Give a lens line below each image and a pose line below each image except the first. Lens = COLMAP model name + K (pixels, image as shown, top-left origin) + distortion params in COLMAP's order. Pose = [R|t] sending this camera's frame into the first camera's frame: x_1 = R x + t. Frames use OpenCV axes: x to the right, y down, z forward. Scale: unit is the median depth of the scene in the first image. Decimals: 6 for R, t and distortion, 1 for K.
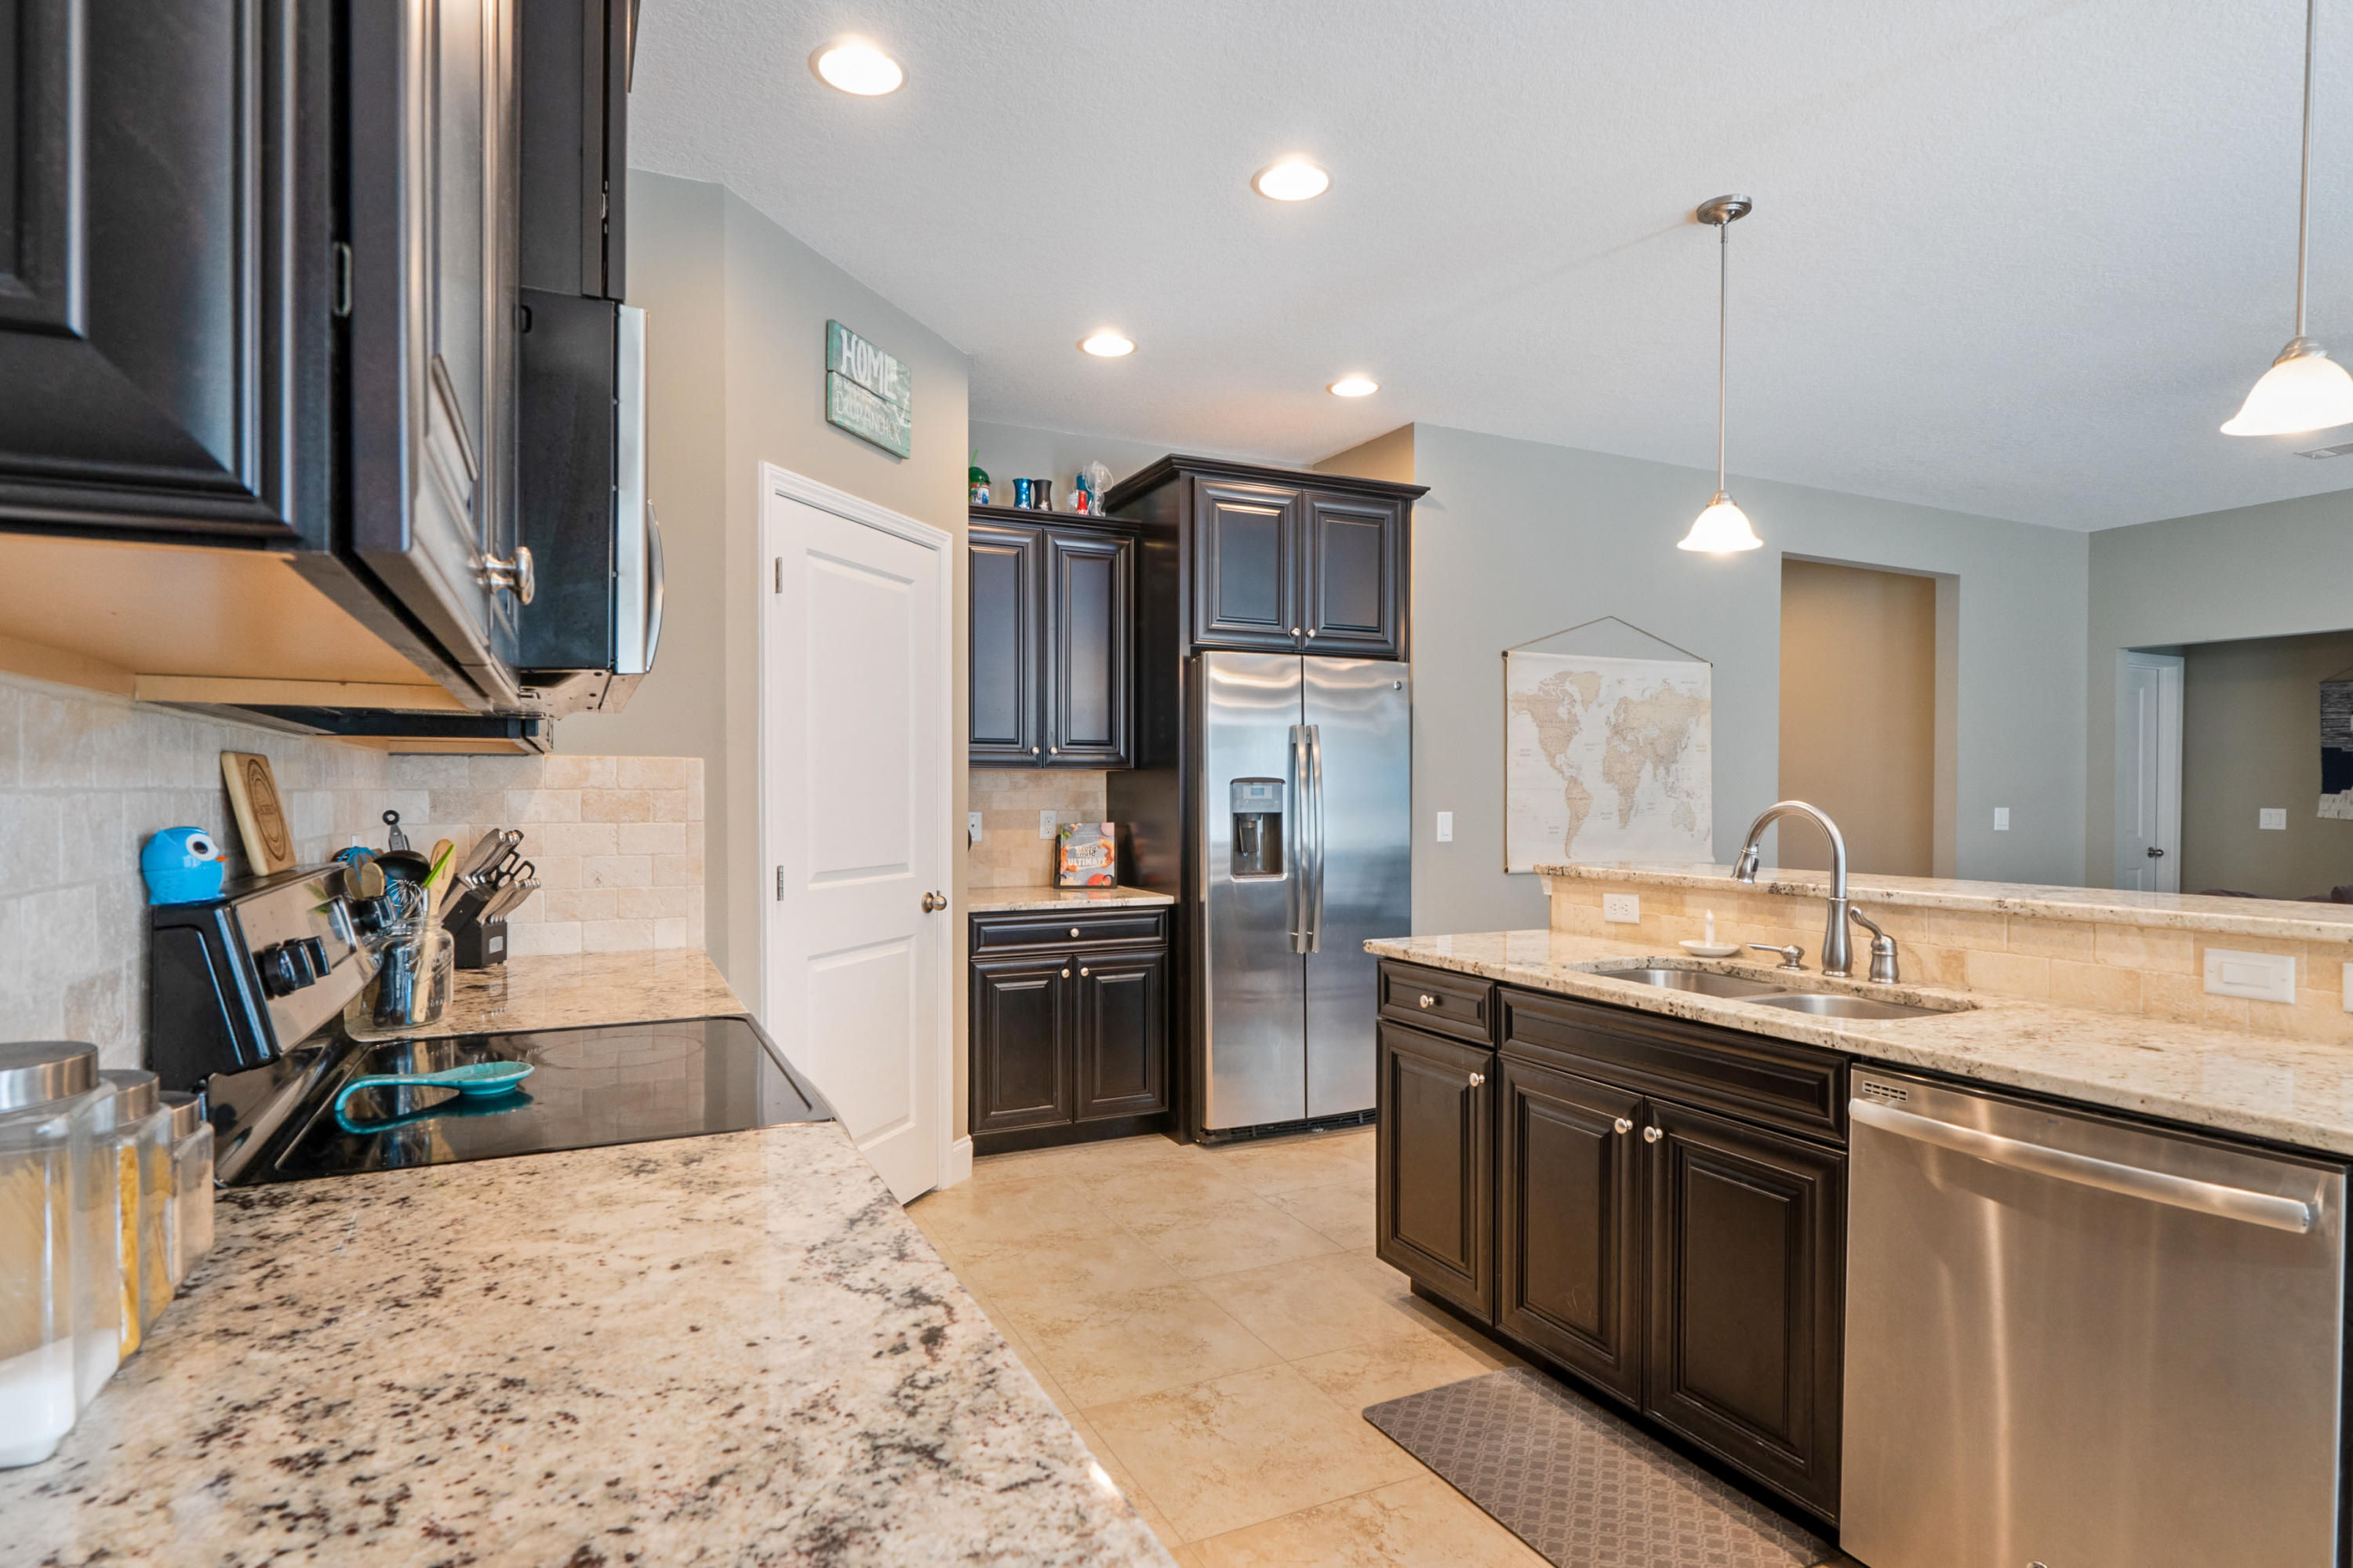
lens RADIAL K [[1234.7, 0, 1143.2], [0, 1234.7, 801.9], [0, 0, 1]] dist [0.000110, -0.003832]
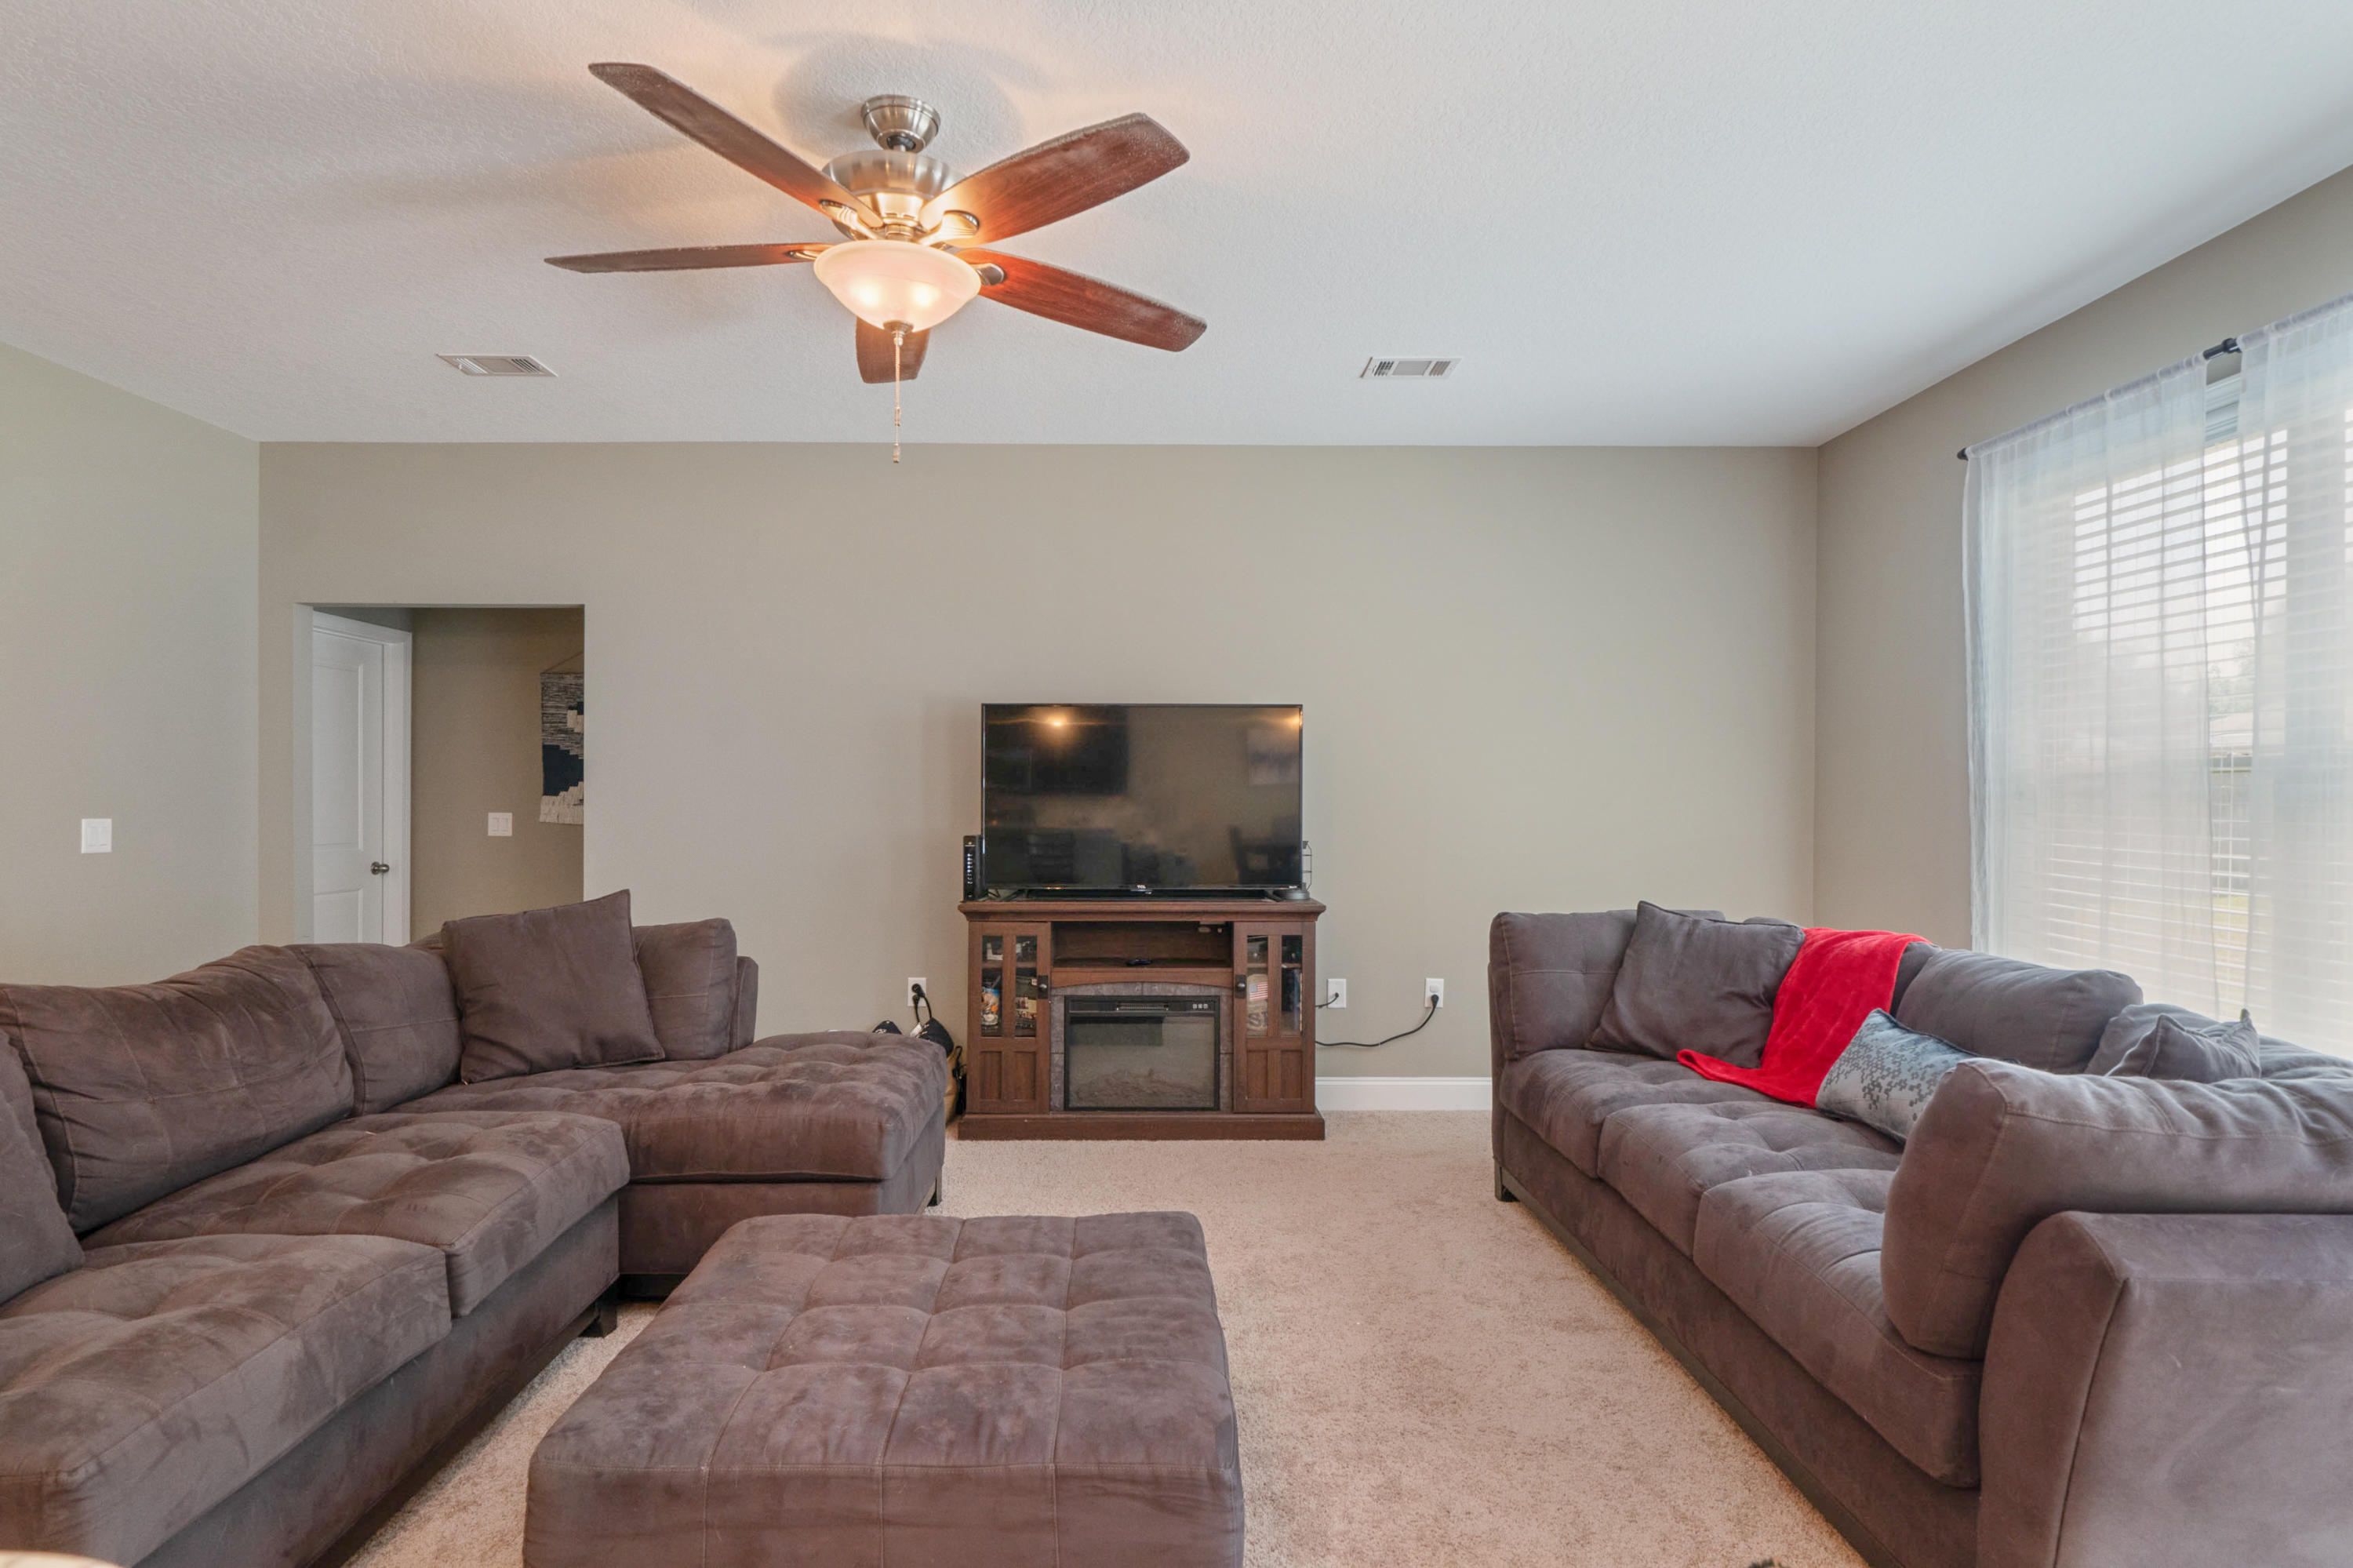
lens RADIAL K [[1234.7, 0, 1168.4], [0, 1234.7, 796.9], [0, 0, 1]] dist [0.000110, -0.003832]
pose [[0.418110, -0.003463, 0.908390, 0.491046], [0.008049, 0.999968, 0.000108, -0.002938], [-0.908361, 0.007266, 0.418124, 0.302138]]
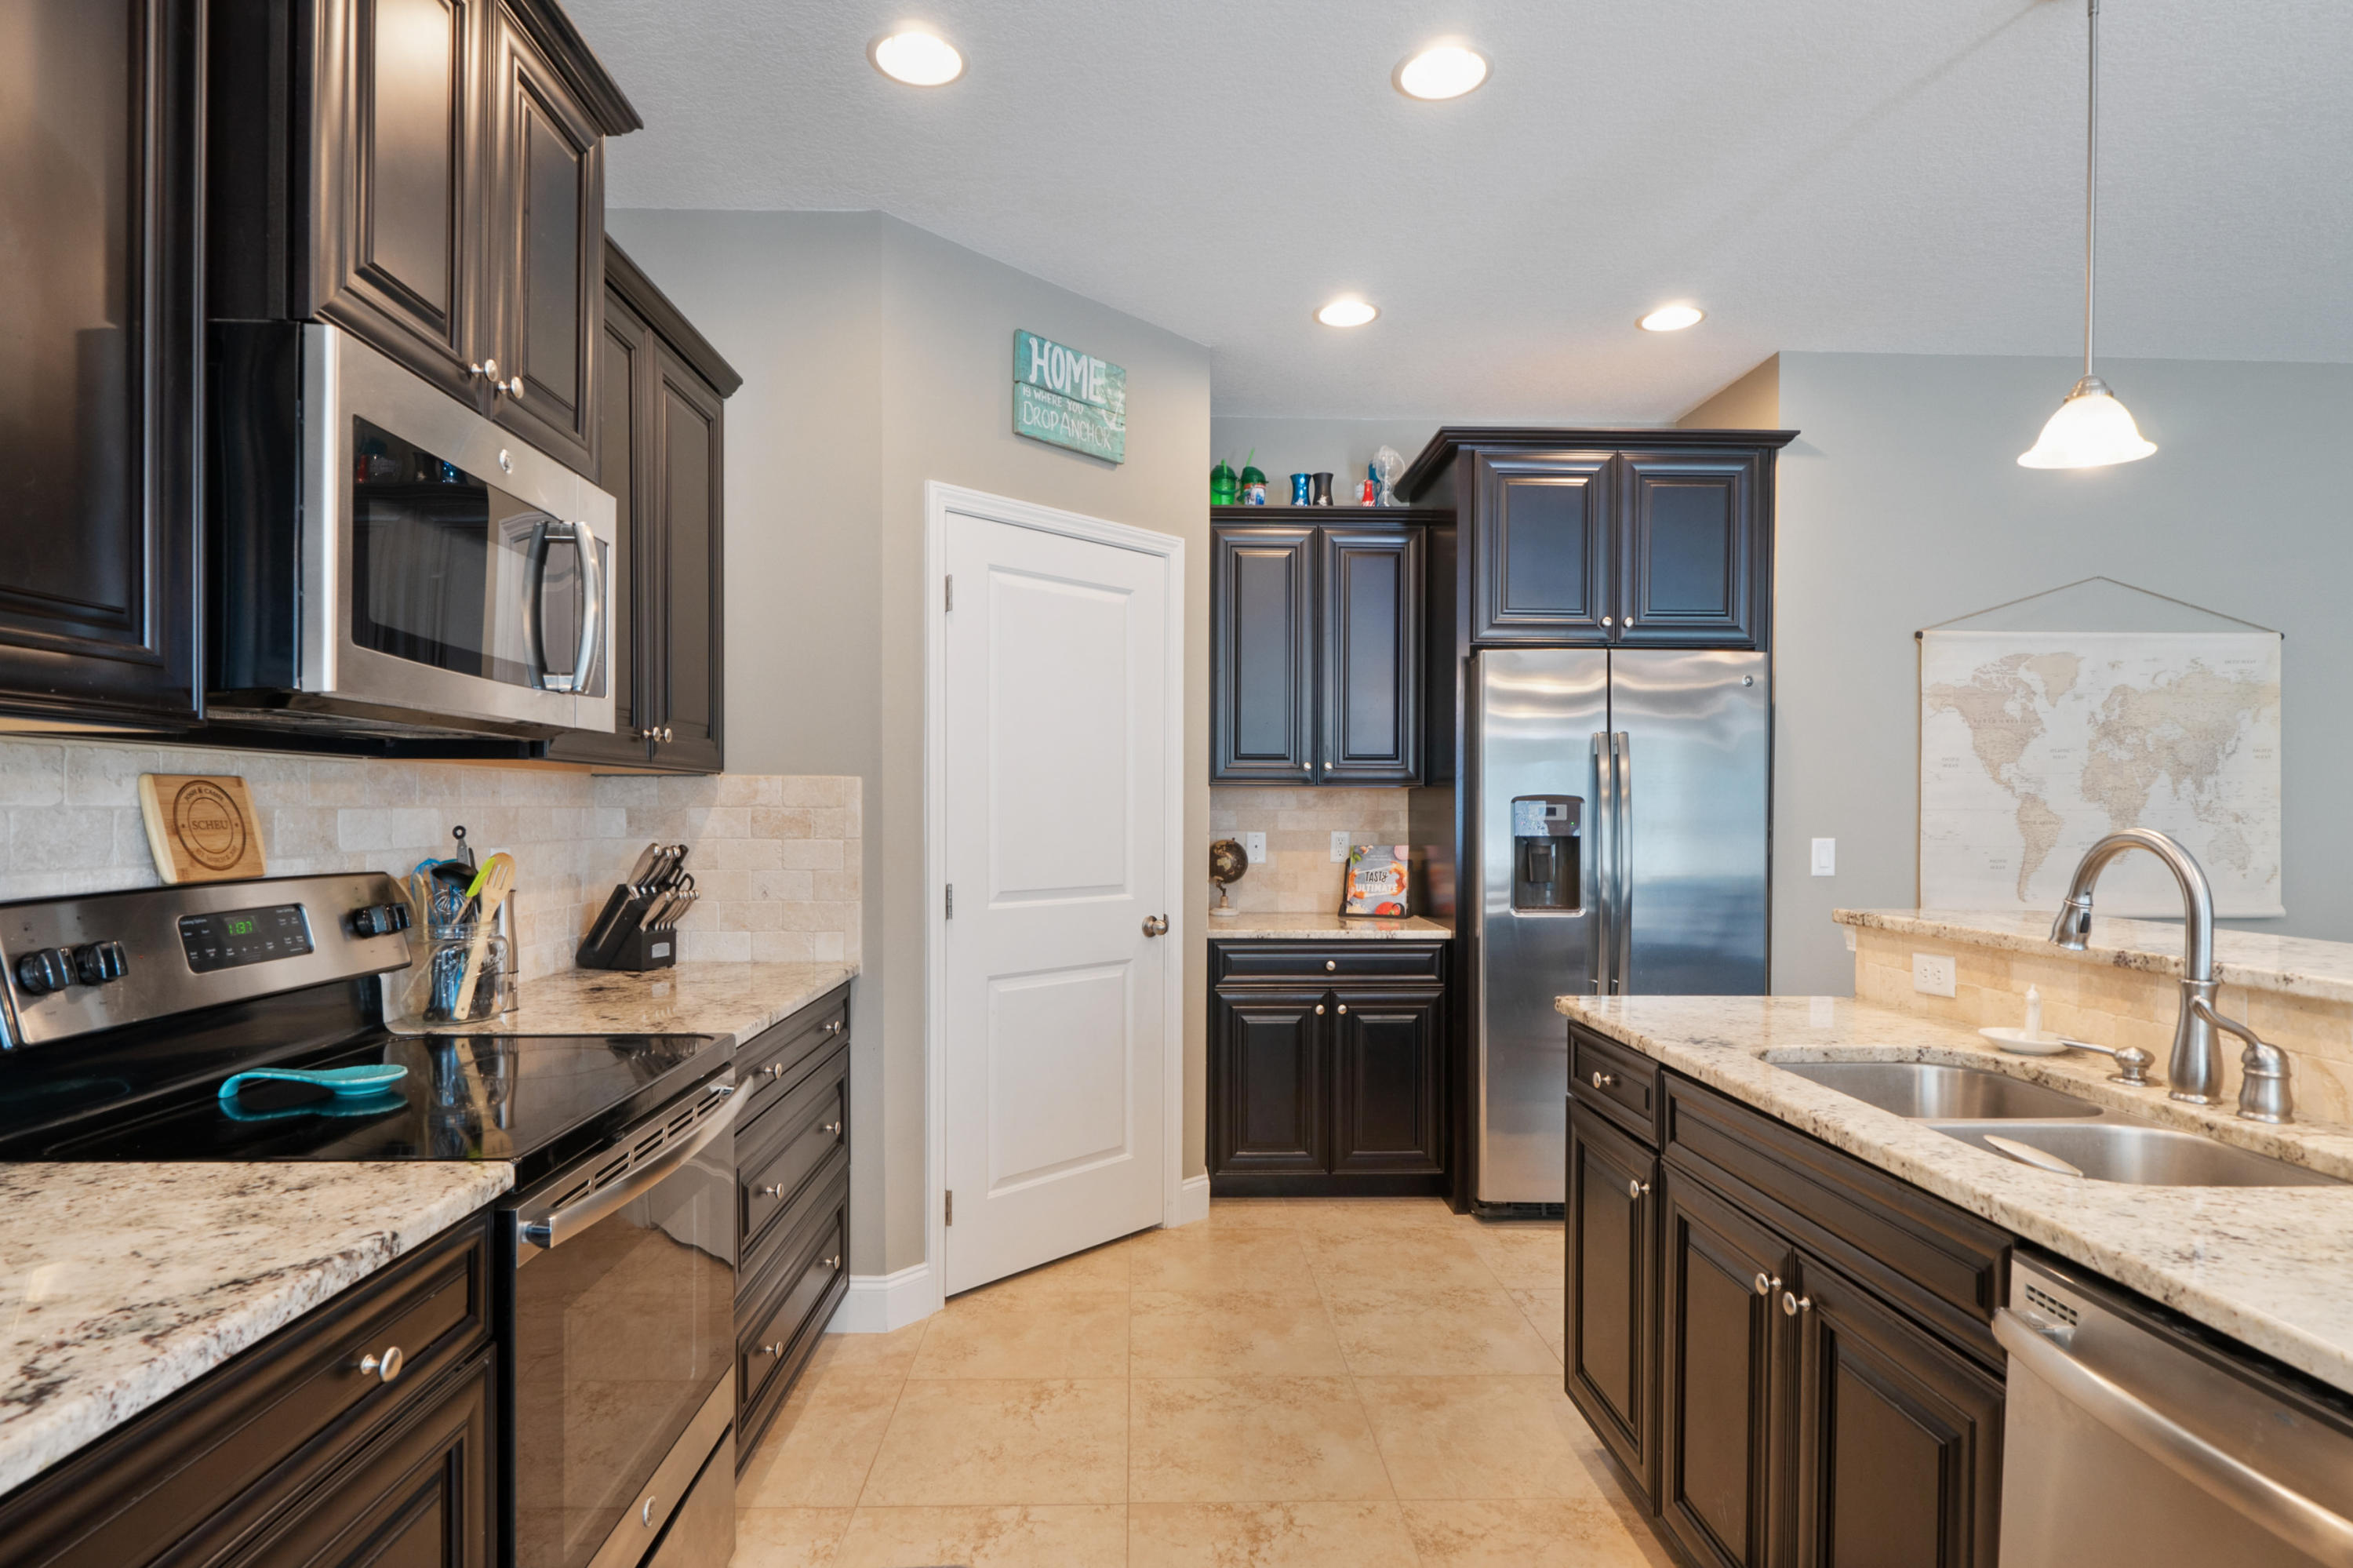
lens RADIAL K [[1234.7, 0, 1151.2], [0, 1234.7, 822.1], [0, 0, 1]] dist [0.000110, -0.003832]
pose [[0.915481, 0.007523, -0.402291, 0.184995], [-0.006972, 0.999972, 0.002834, -0.001630], [0.402301, 0.000210, 0.915508, 0.109675]]
